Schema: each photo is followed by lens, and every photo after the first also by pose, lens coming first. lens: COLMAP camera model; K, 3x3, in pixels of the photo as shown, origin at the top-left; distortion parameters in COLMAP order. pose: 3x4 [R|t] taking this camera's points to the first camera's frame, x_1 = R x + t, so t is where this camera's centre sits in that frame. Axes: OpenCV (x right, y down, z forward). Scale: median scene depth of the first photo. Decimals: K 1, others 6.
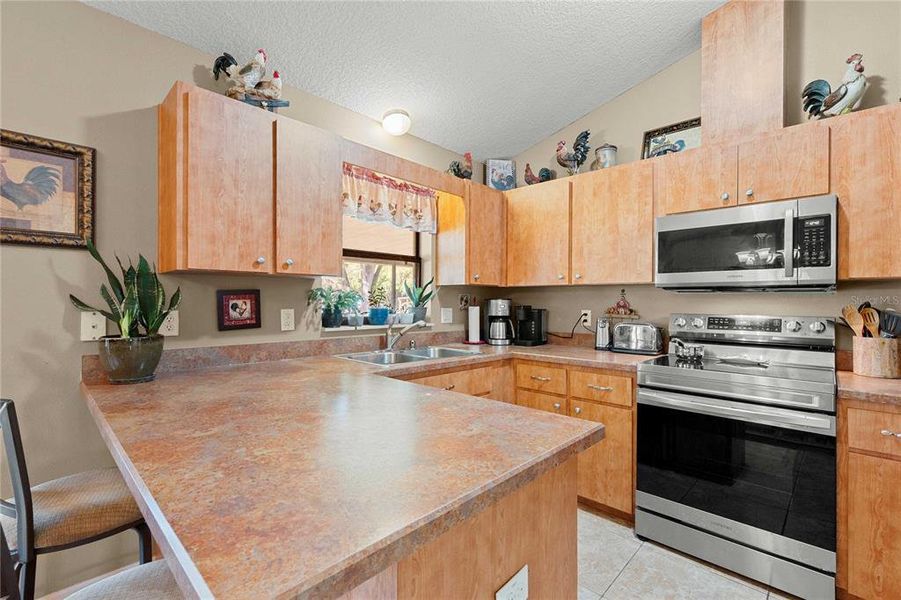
lens RADIAL K [[396.1, 0, 449.9], [0, 396.1, 301.3], [0, 0, 1]] dist [0.001542, 0.000209]
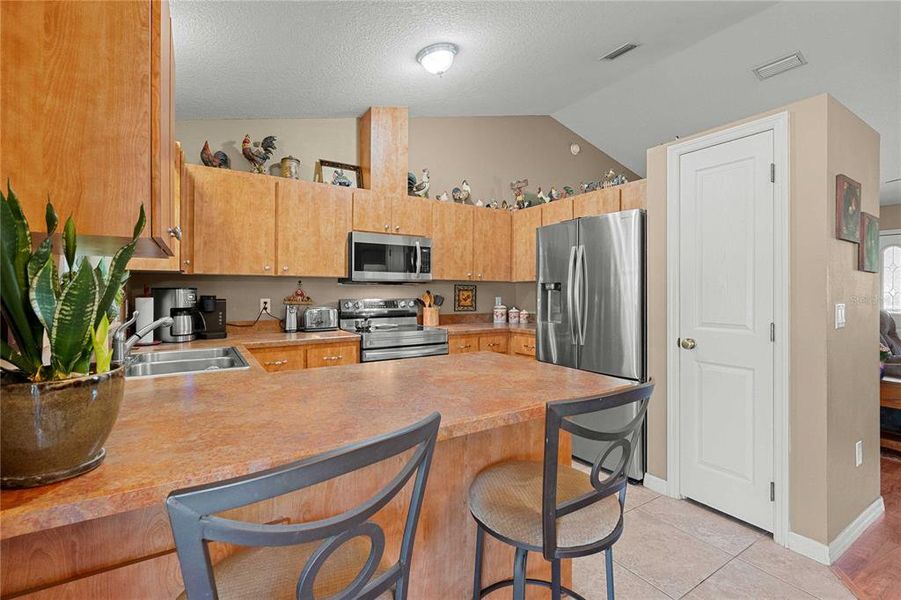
lens RADIAL K [[398.9, 0, 448.9], [0, 398.9, 296.2], [0, 0, 1]] dist [0.001807, -0.000269]
pose [[0.244757, -0.016393, 0.969446, -0.698308], [0.000401, 0.999859, 0.016806, -0.003461], [-0.969584, -0.003725, 0.244729, 0.283524]]
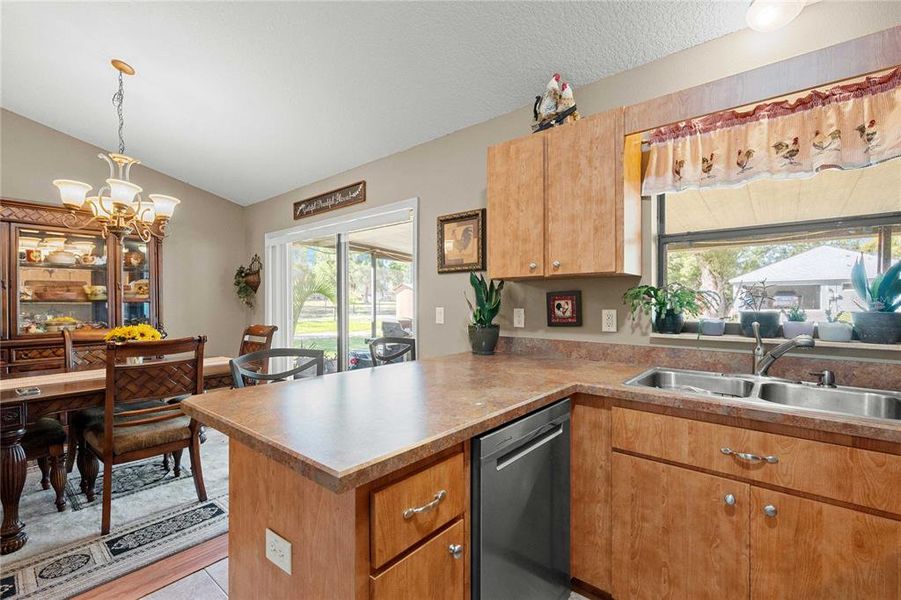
lens RADIAL K [[396.1, 0, 449.9], [0, 396.1, 301.3], [0, 0, 1]] dist [0.001542, 0.000209]
pose [[0.069524, -0.006590, -0.997559, 0.454108], [0.001286, 0.999978, -0.006516, 0.004702], [0.997579, -0.000830, 0.069531, 0.473714]]
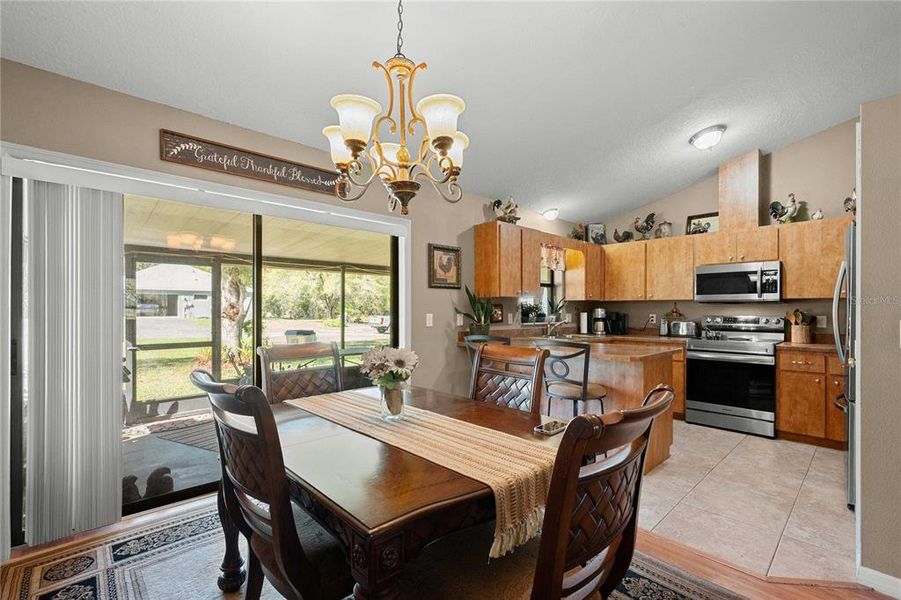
lens RADIAL K [[395.5, 0, 450.2], [0, 395.5, 309.8], [0, 0, 1]] dist [0.001386, 0.000020]
pose [[0.998389, -0.003092, -0.056653, -0.523364], [0.003083, 0.999995, -0.000246, 0.000306], [0.056654, 0.000071, 0.998394, -0.924700]]
